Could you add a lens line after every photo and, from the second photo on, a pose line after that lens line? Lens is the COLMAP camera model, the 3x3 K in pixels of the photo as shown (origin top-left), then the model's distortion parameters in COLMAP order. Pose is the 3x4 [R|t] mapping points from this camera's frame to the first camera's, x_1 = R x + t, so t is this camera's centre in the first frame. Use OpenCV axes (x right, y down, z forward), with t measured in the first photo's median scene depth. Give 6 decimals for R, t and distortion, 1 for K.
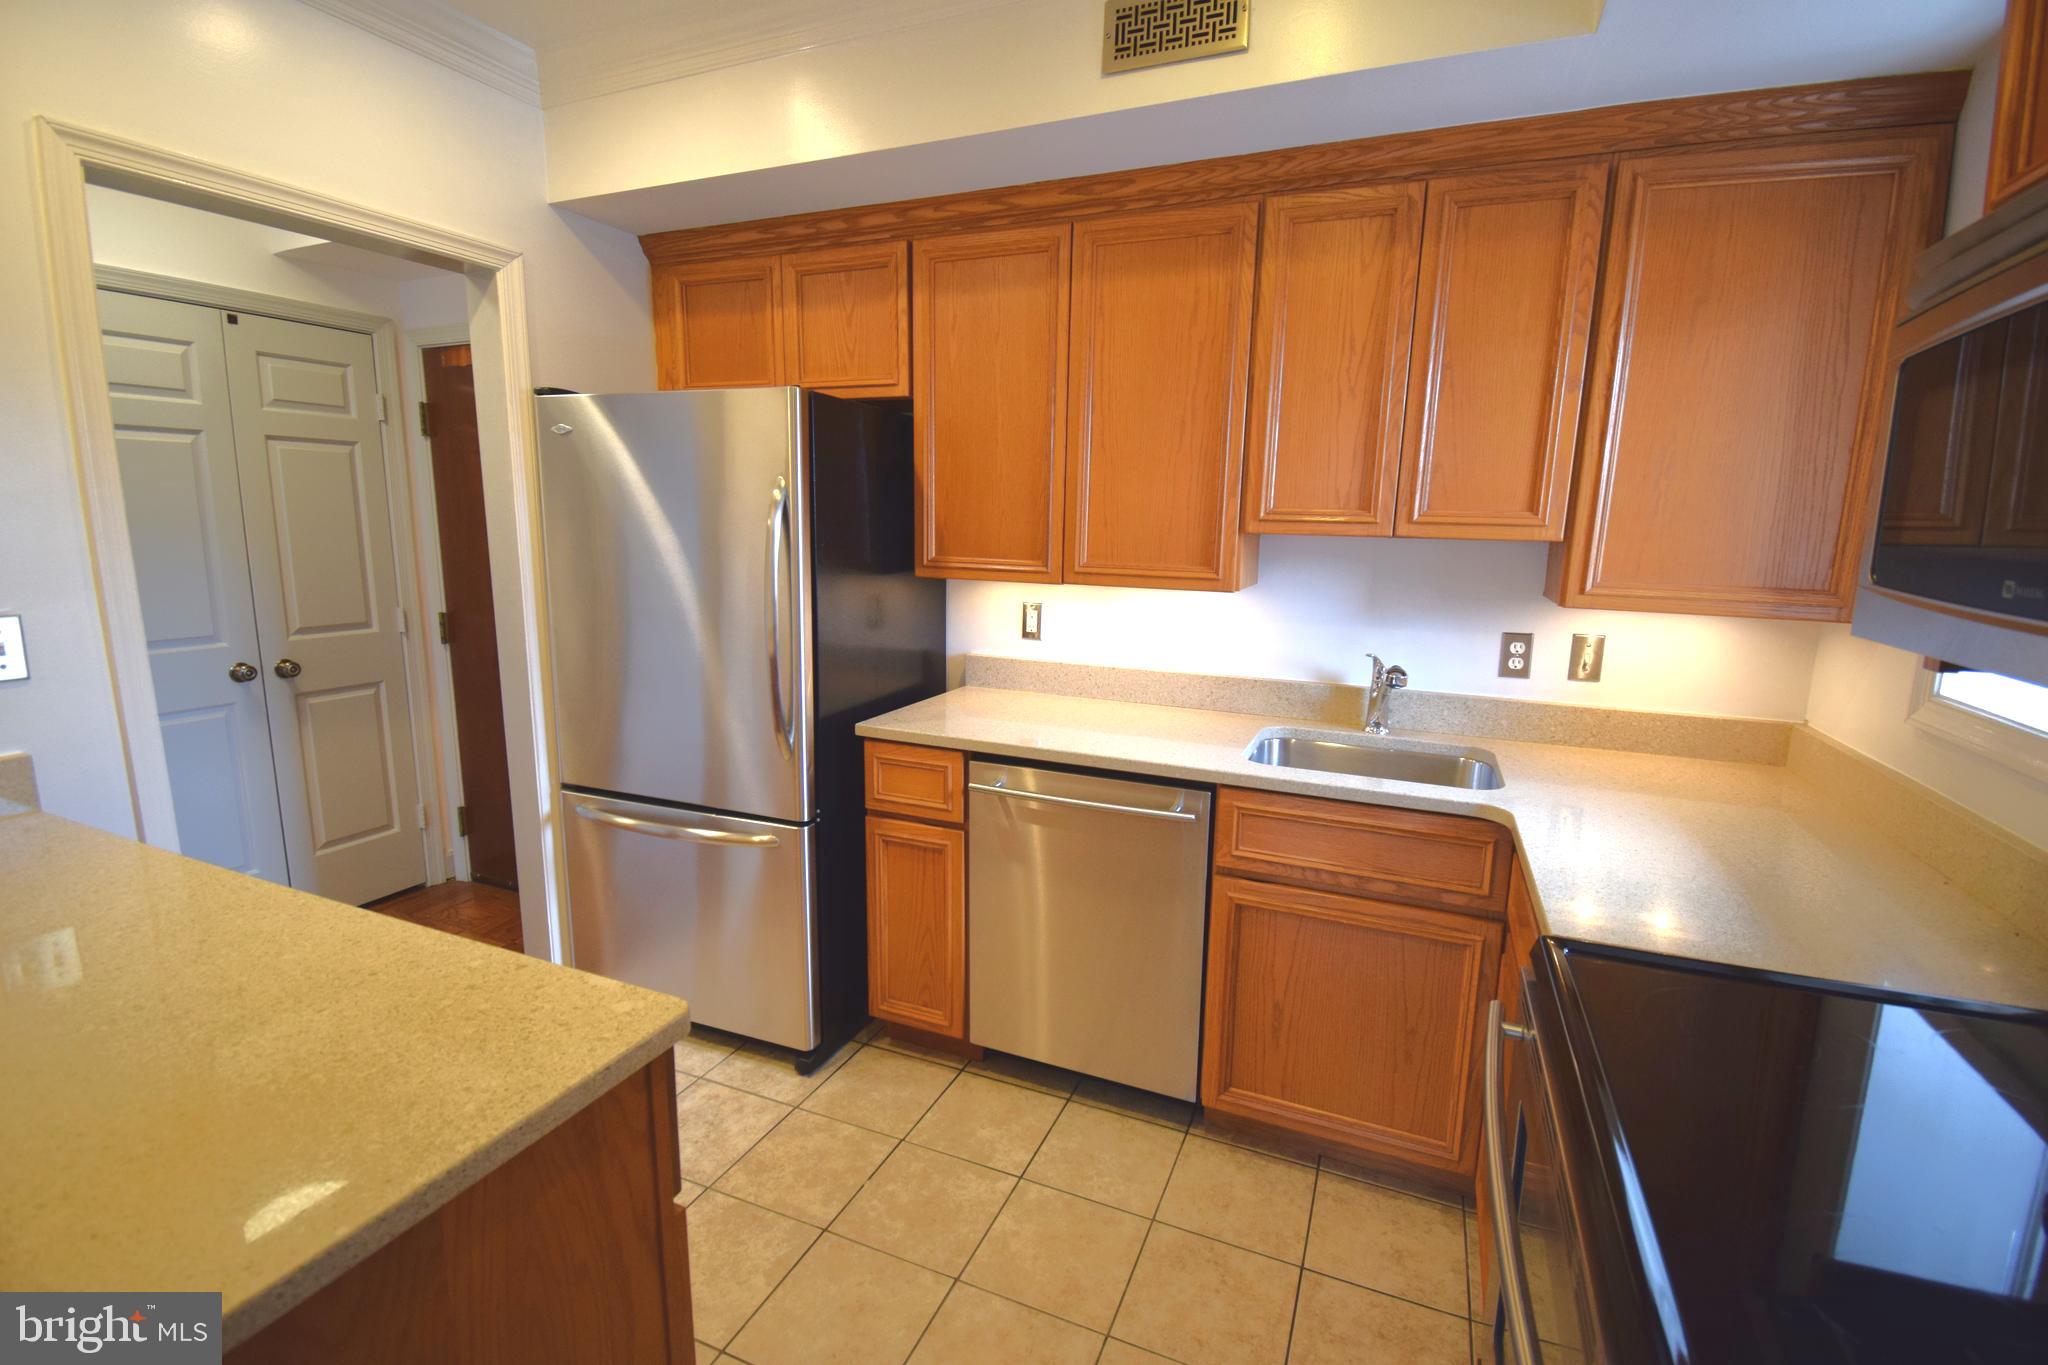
lens RADIAL K [[902.2, 0, 1031.8], [0, 902.2, 676.9], [0, 0, 1]] dist [0.005841, -0.016112]
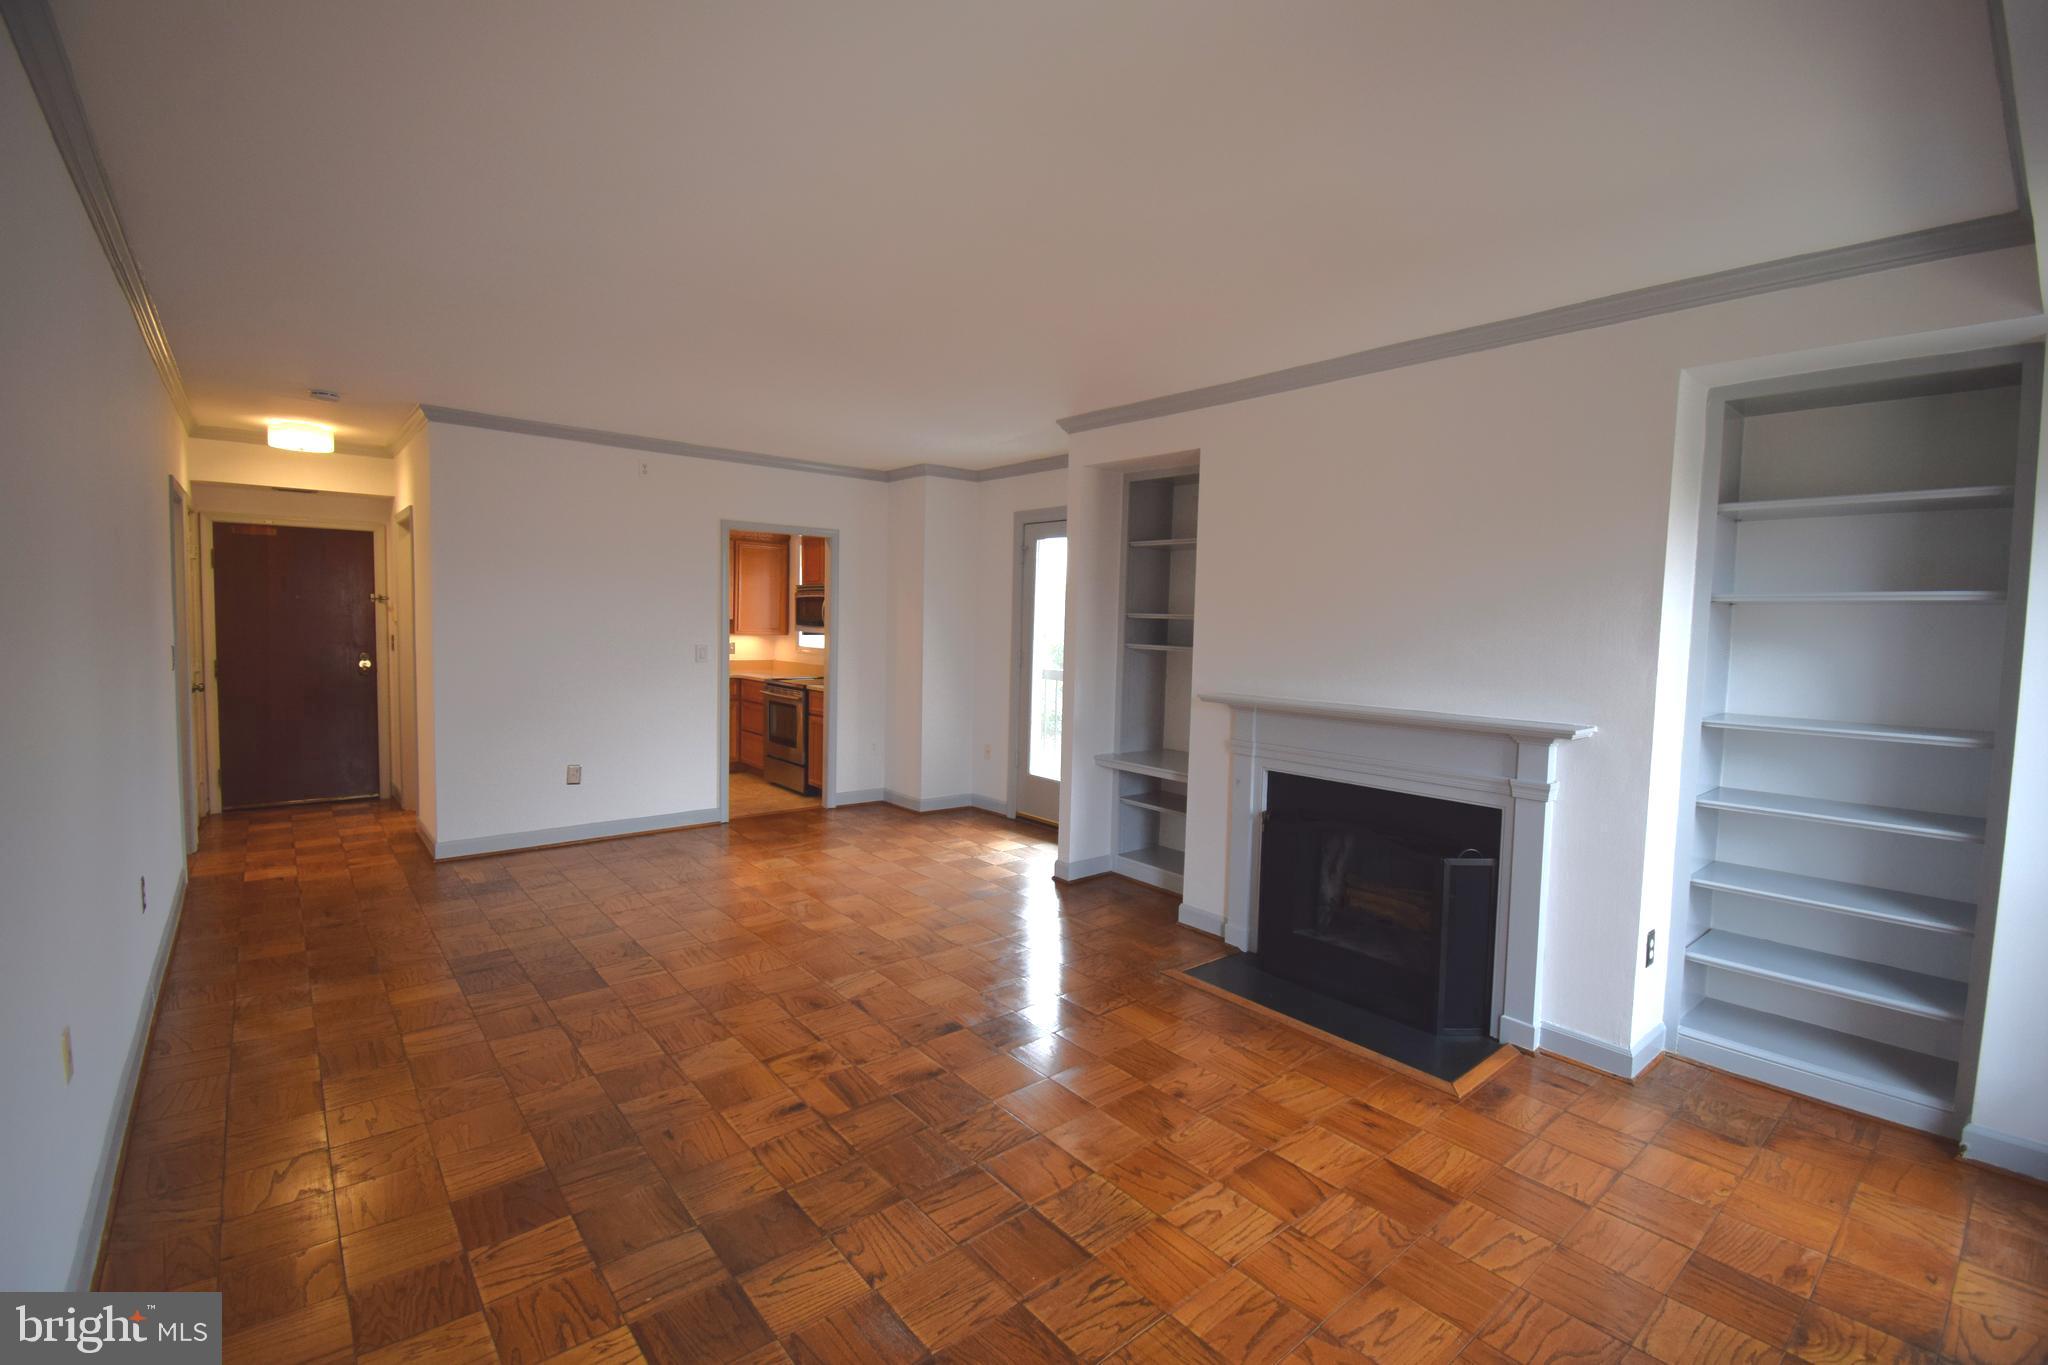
lens RADIAL K [[902.2, 0, 1044.4], [0, 902.2, 671.5], [0, 0, 1]] dist [0.005841, -0.016112]
pose [[0.437414, -0.053821, 0.897648, -2.457192], [0.142297, 0.989774, -0.009995, 0.330002], [-0.887930, 0.132105, 0.440600, -2.046233]]
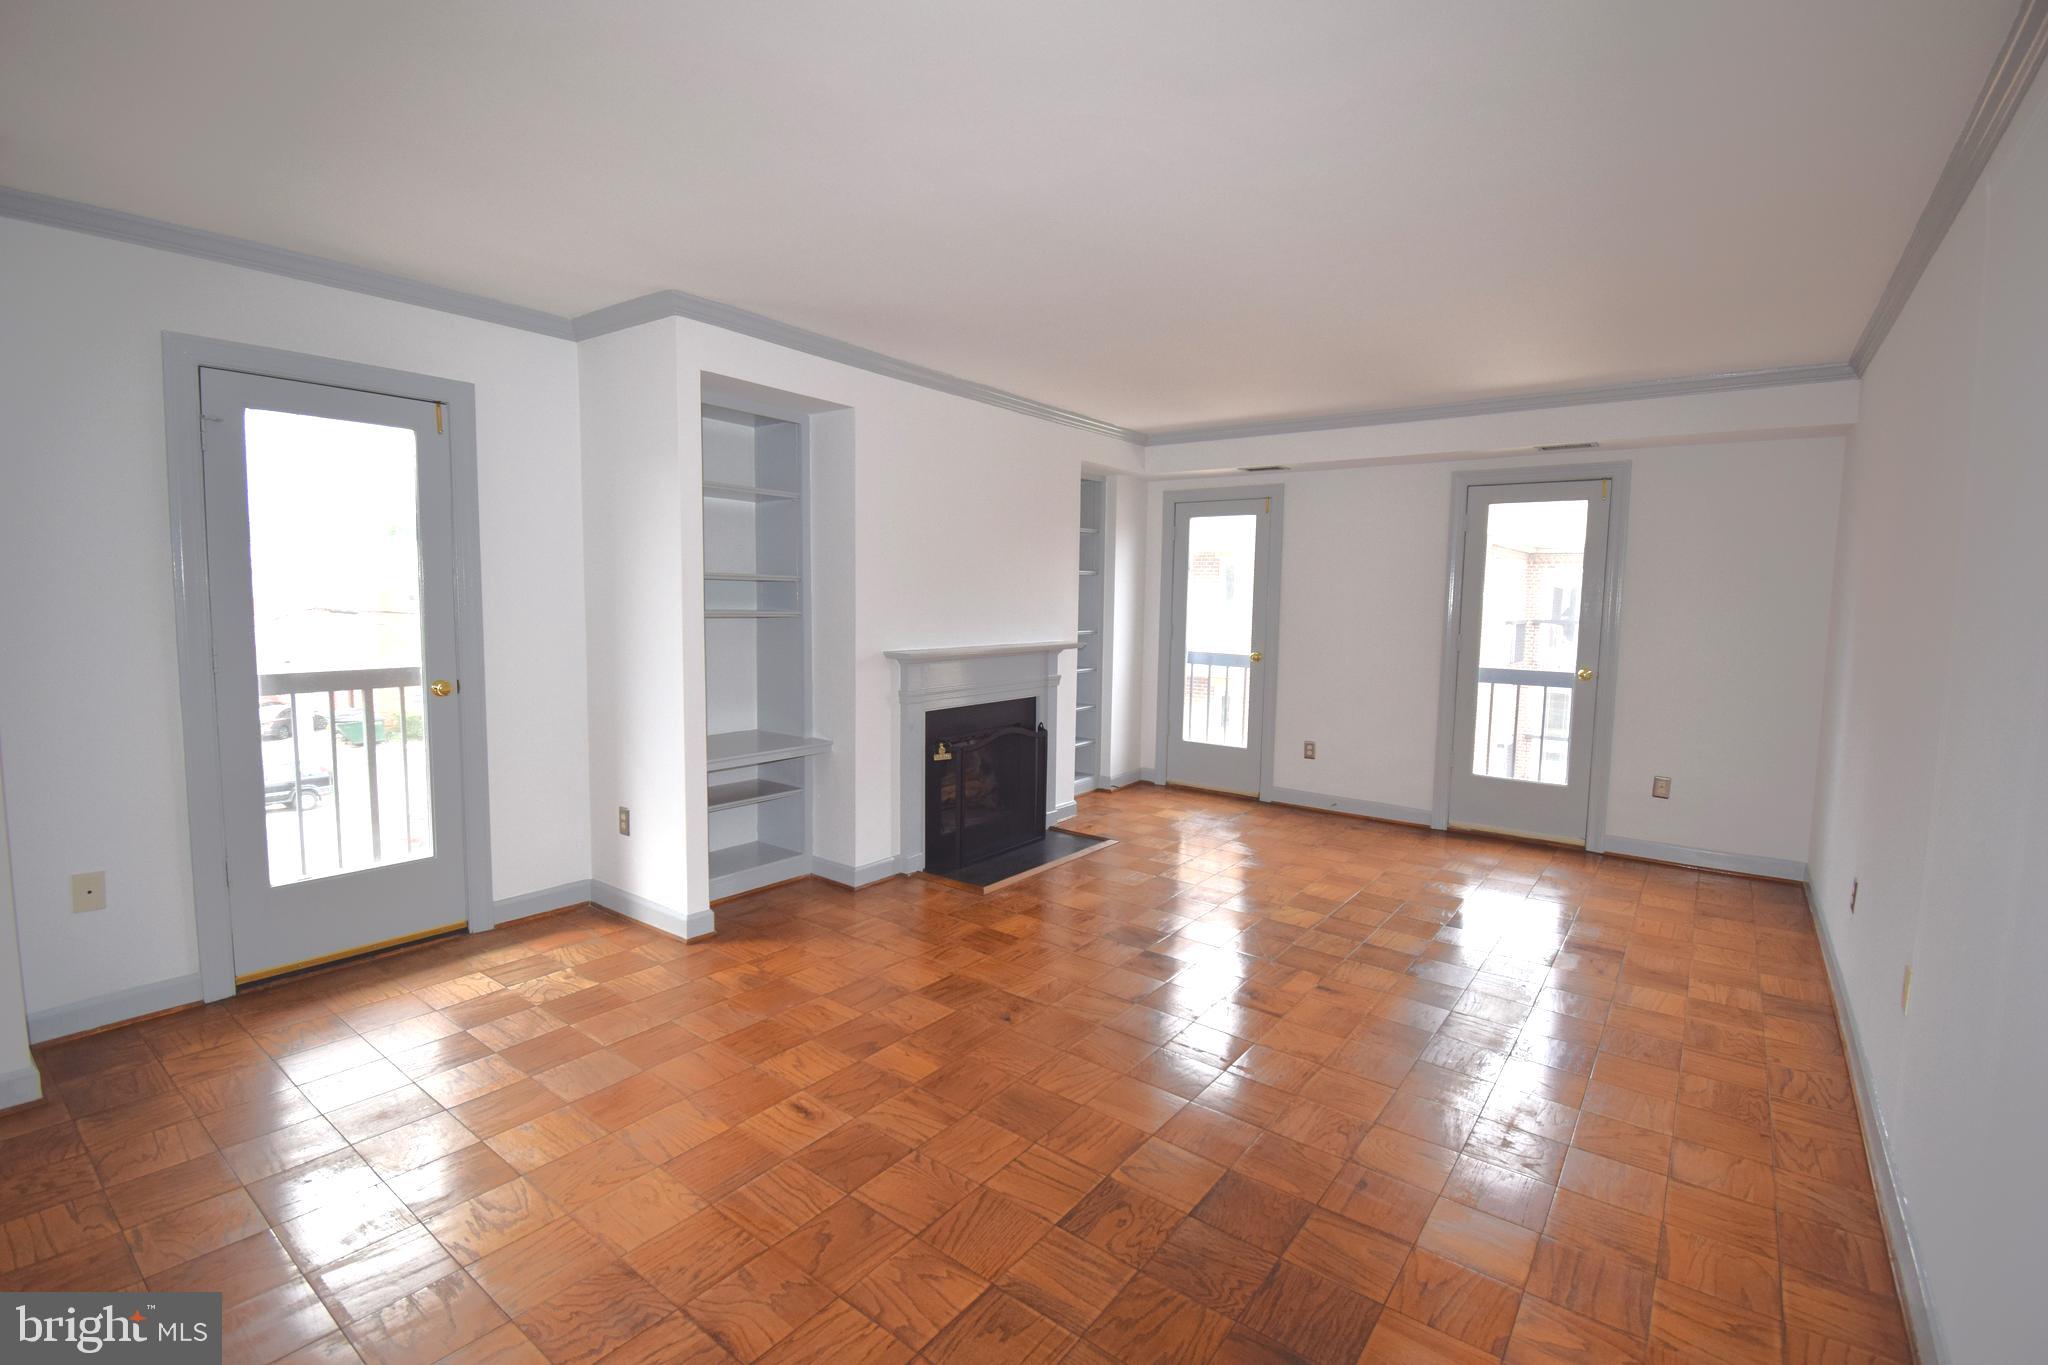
lens RADIAL K [[902.2, 0, 1032.1], [0, 902.2, 680.5], [0, 0, 1]] dist [0.005841, -0.016112]
pose [[-0.969515, -0.051333, 0.239597, -1.337036], [0.015898, 0.962573, 0.270556, -0.095461], [-0.244518, 0.266117, -0.932412, 0.412854]]
